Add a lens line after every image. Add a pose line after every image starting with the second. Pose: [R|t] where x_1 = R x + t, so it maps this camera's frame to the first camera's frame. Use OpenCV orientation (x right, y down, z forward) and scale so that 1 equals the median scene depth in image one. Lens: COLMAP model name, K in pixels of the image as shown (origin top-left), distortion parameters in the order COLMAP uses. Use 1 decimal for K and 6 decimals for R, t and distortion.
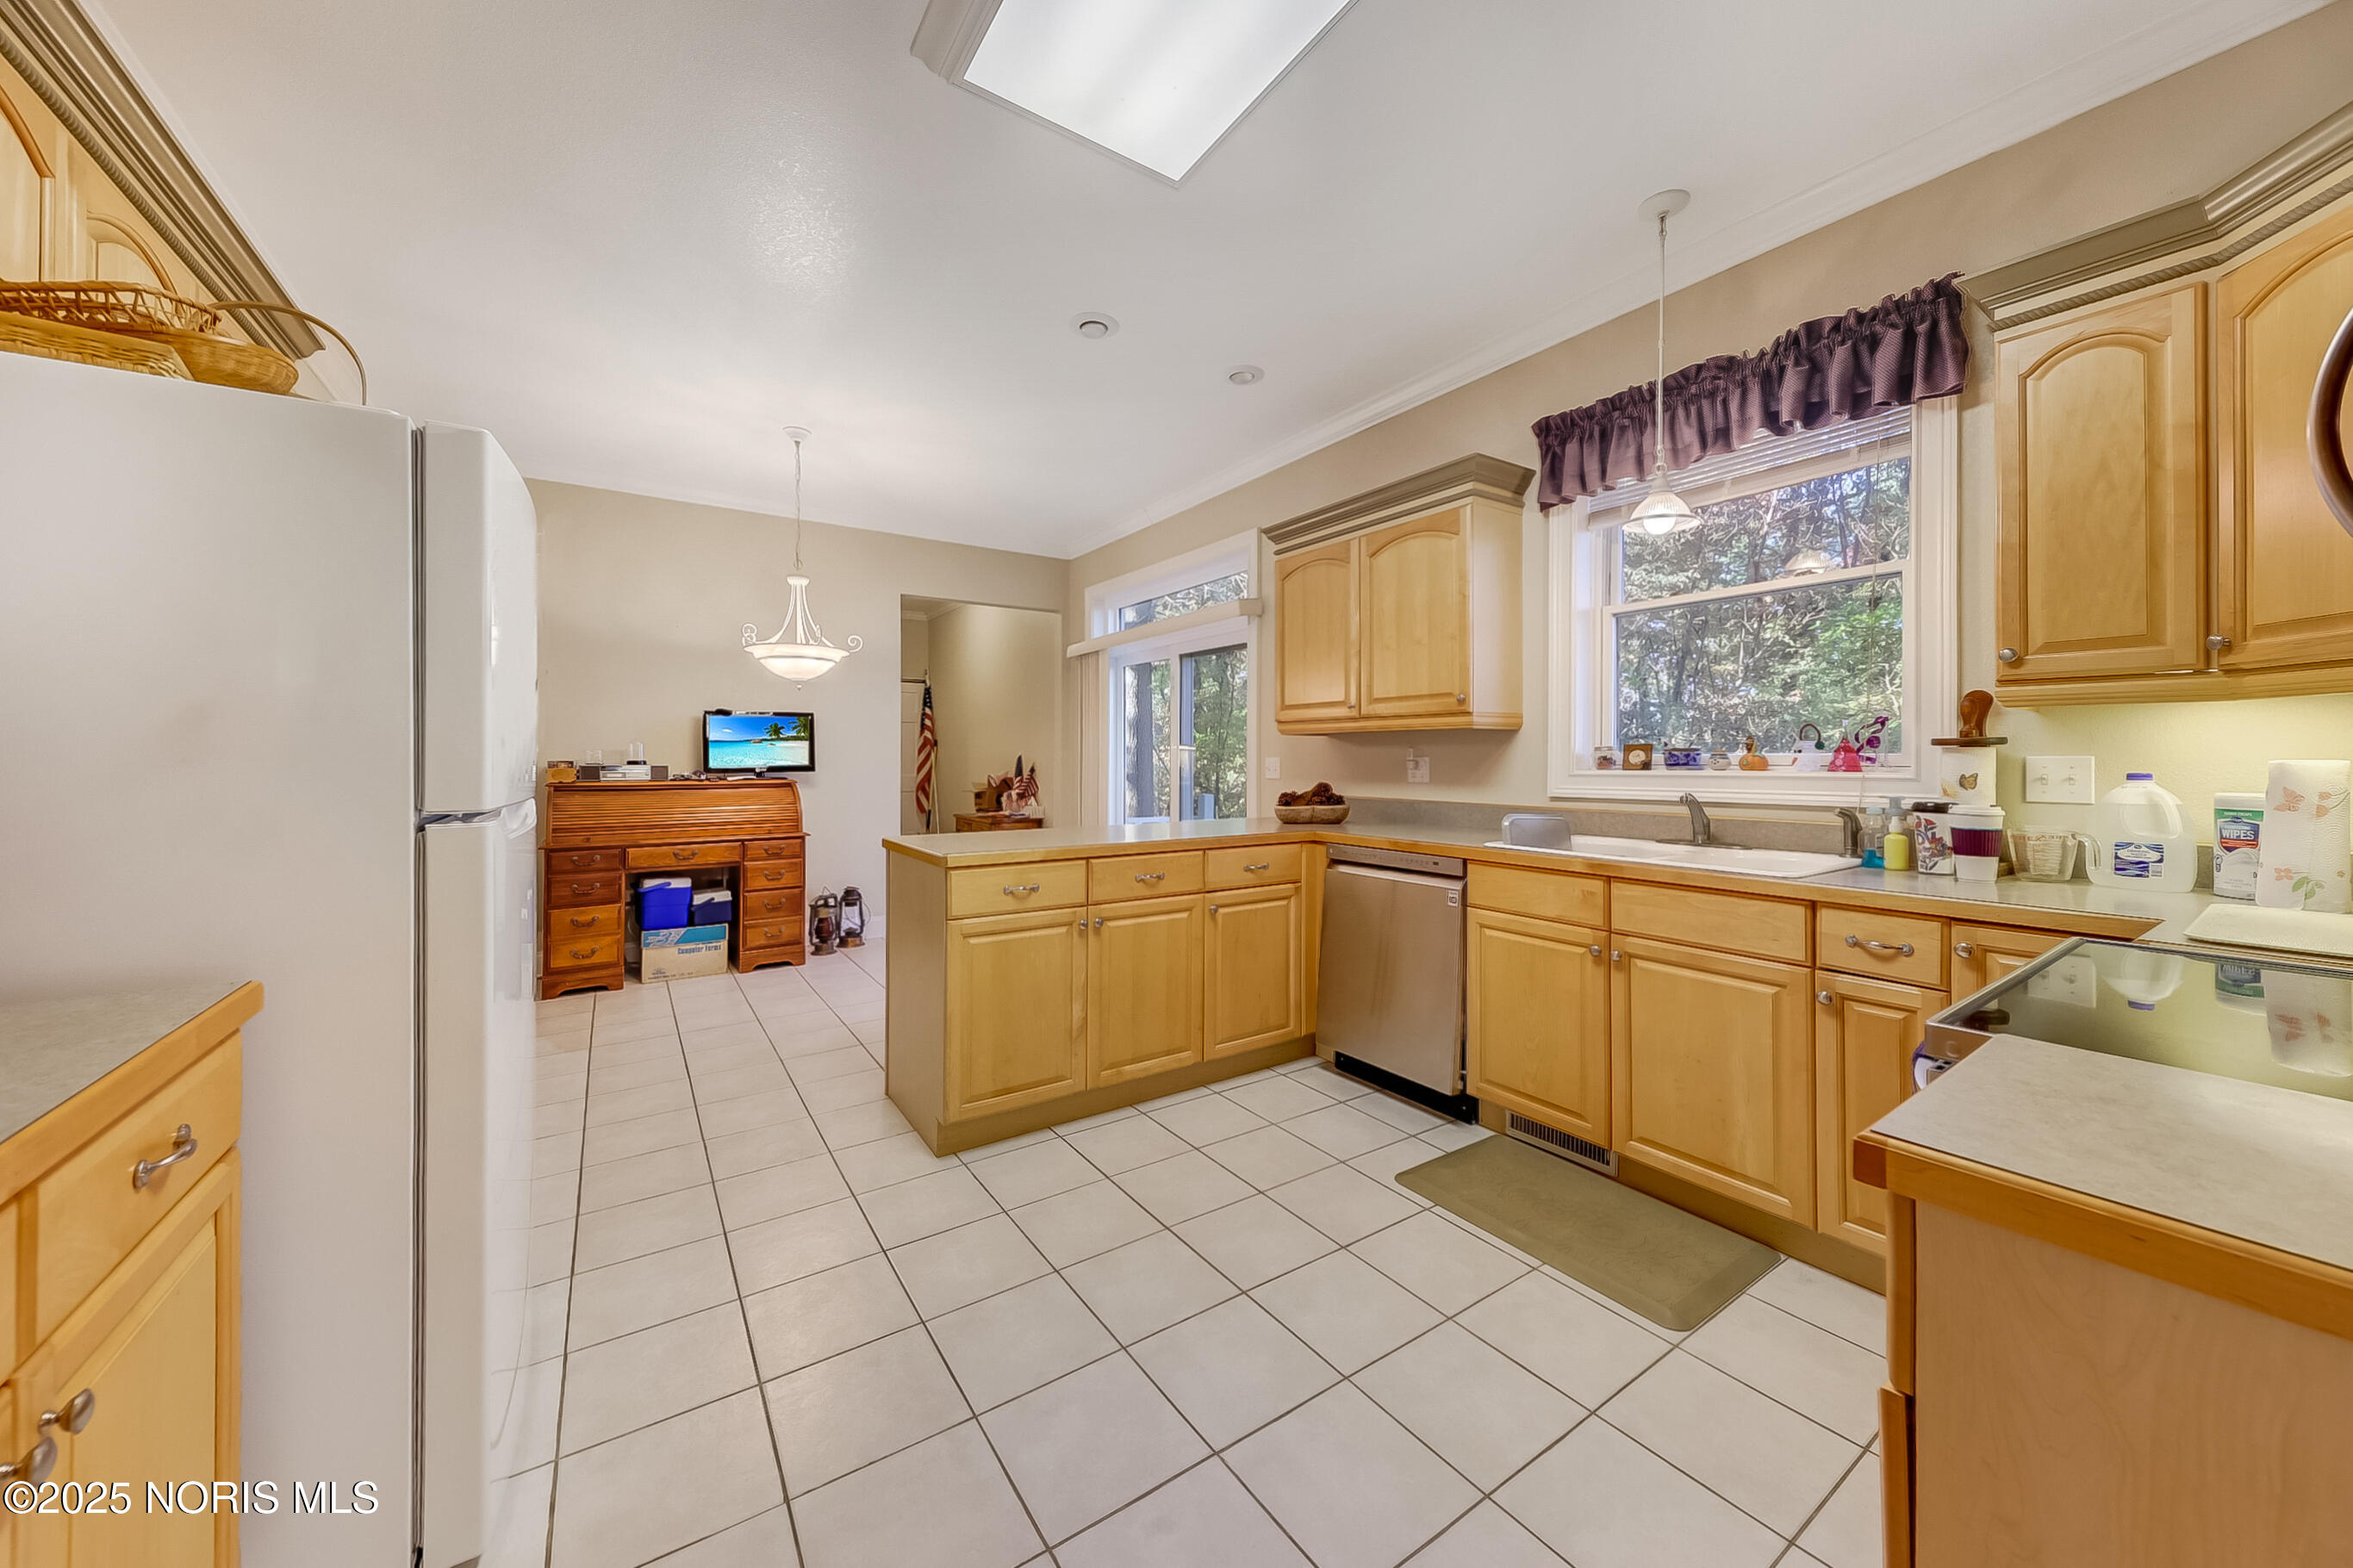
lens RADIAL K [[821.6, 0, 1158.5], [0, 821.6, 764.3], [0, 0, 1]] dist [0.003923, -0.003522]
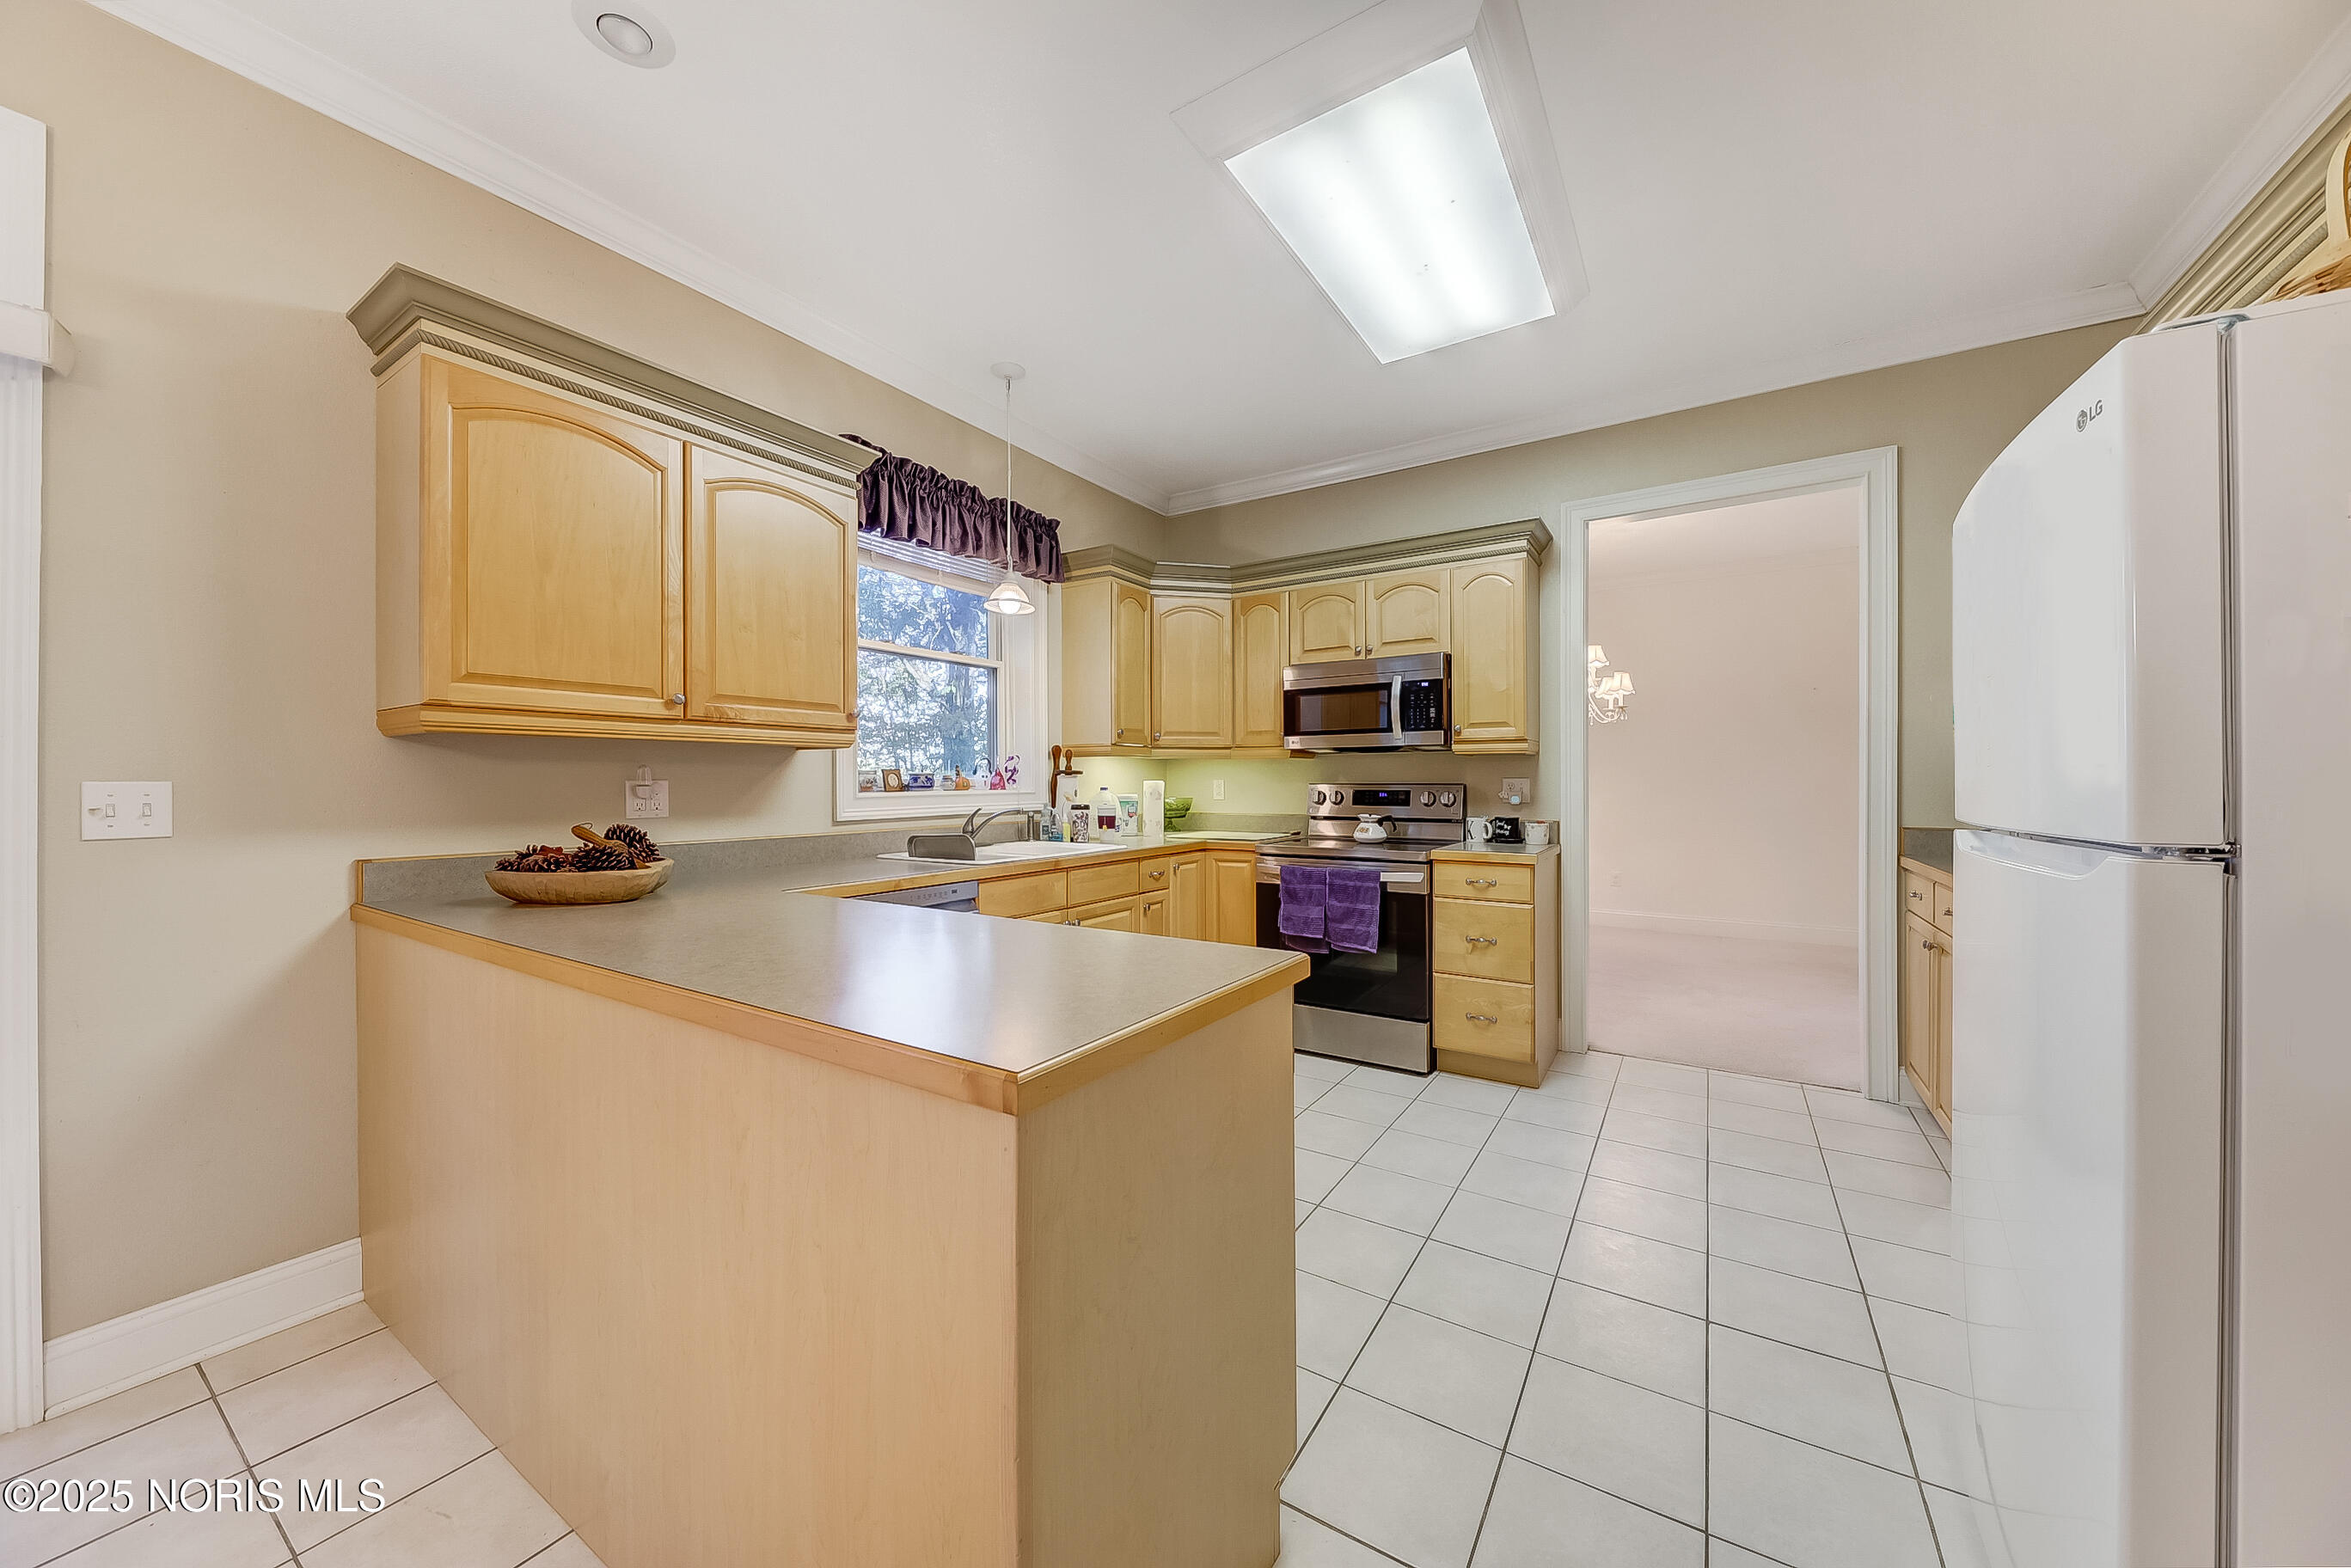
lens RADIAL K [[820.9, 0, 1190.3], [0, 820.9, 772.2], [0, 0, 1]] dist [0.003923, -0.003522]
pose [[-0.417517, 0.011541, 0.908596, -0.505139], [0.011021, 0.999910, -0.007637, -0.005619], [-0.908602, 0.006825, -0.417607, 0.898909]]
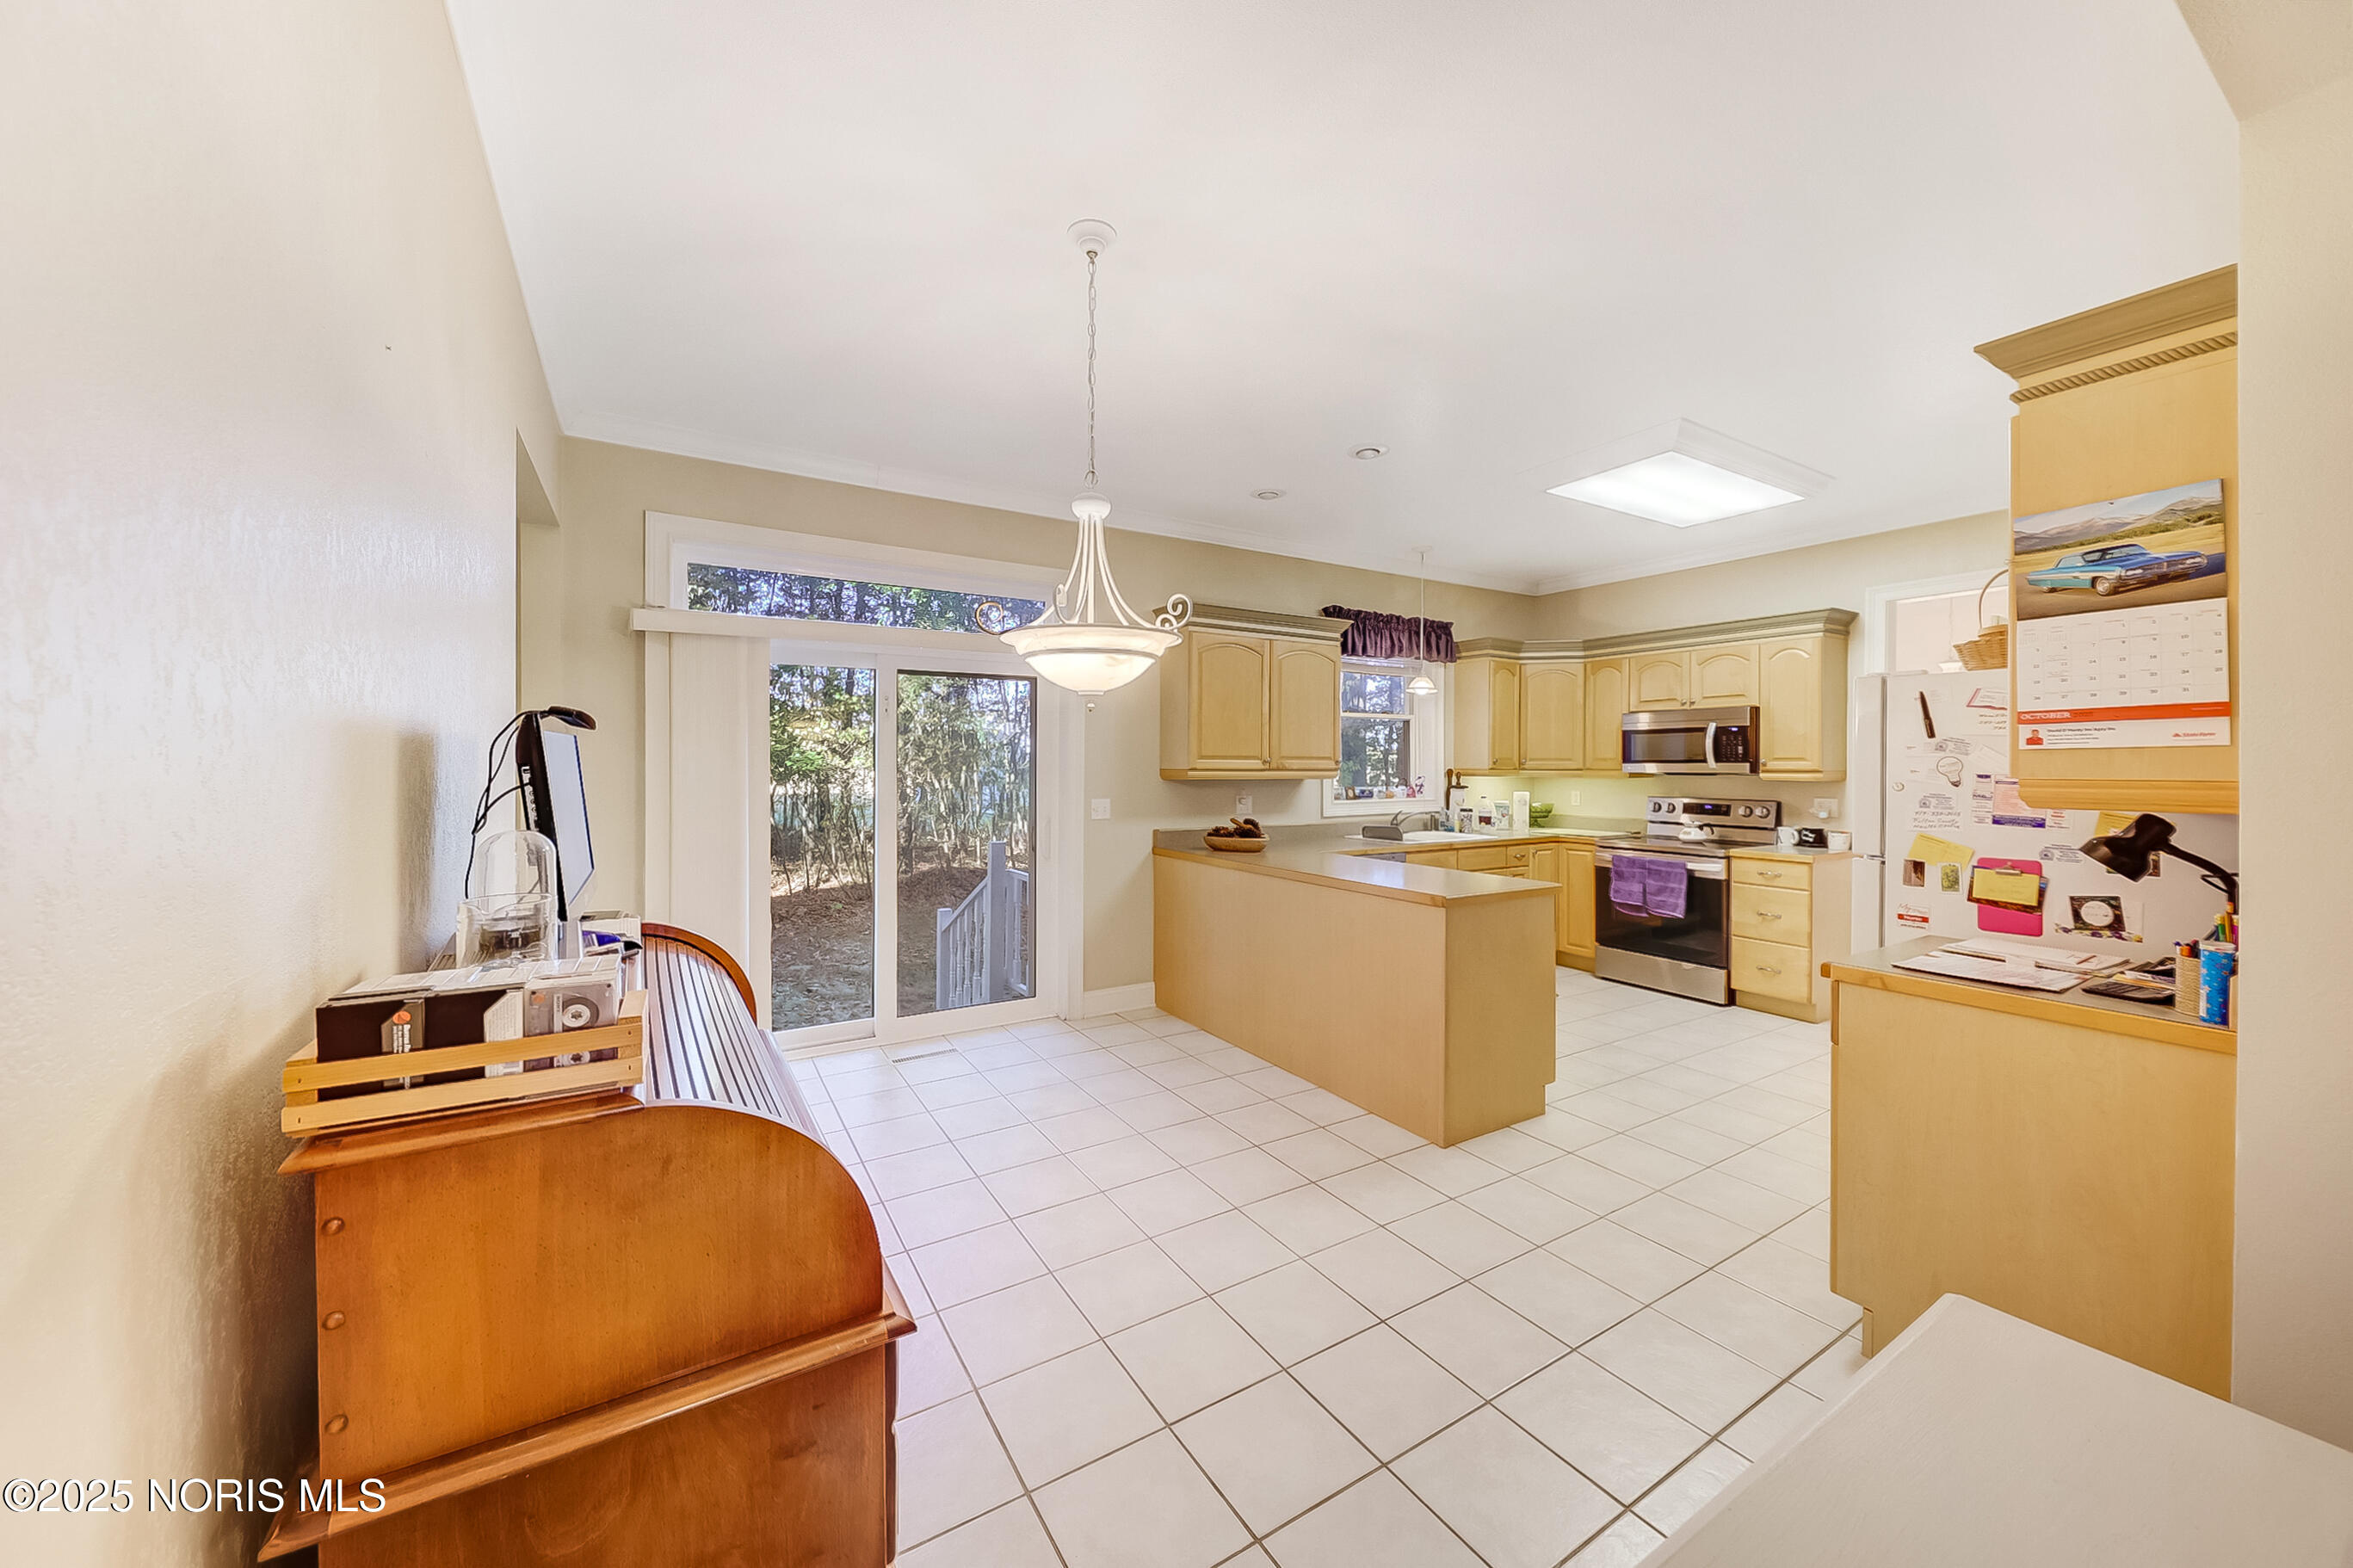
lens RADIAL K [[821.6, 0, 1174.9], [0, 821.6, 775.9], [0, 0, 1]] dist [0.003923, -0.003522]
pose [[0.049820, -0.012671, 0.998678, -1.135356], [0.009863, 0.999877, 0.012195, -0.064296], [-0.998710, 0.009243, 0.049939, 1.079733]]
